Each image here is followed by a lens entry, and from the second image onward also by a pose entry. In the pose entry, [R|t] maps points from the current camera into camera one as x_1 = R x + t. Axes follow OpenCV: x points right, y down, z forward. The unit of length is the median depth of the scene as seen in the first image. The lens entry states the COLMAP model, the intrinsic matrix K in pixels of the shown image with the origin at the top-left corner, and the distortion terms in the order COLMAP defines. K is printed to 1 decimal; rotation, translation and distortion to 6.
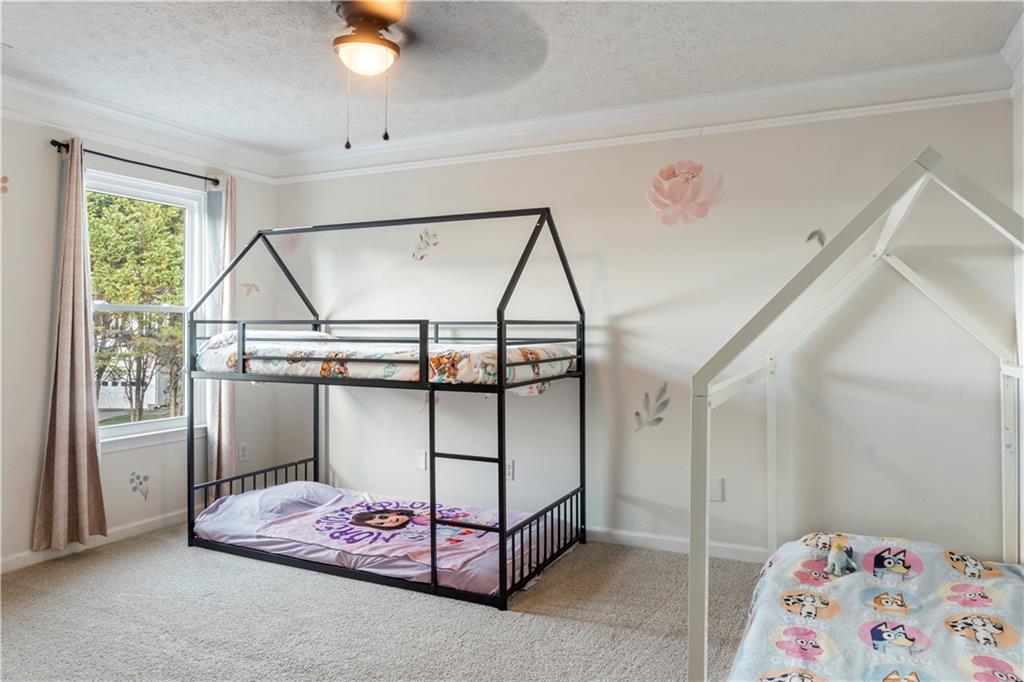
lens RADIAL K [[690.9, 0, 513.1], [0, 690.9, 336.1], [0, 0, 1]] dist [-0.022646, 0.000095]
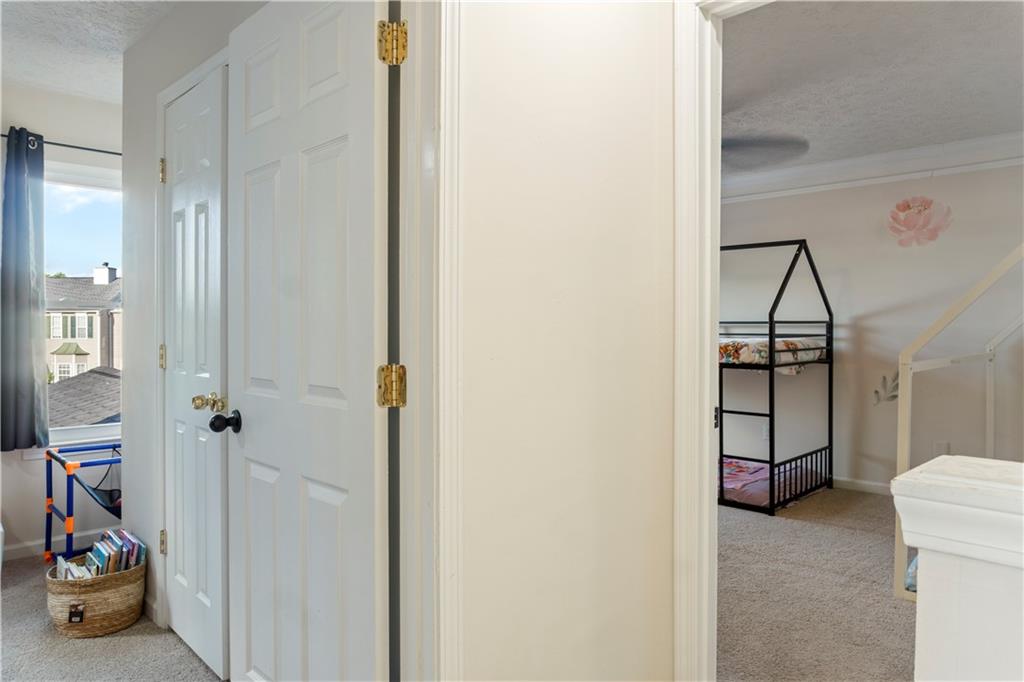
lens RADIAL K [[690.9, 0, 510.4], [0, 690.9, 337.9], [0, 0, 1]] dist [-0.022646, 0.000095]
pose [[0.945063, 0.005100, -0.326849, -0.055665], [-0.003073, 0.999973, 0.006719, 0.004326], [0.326874, -0.005345, 0.945053, -0.499747]]
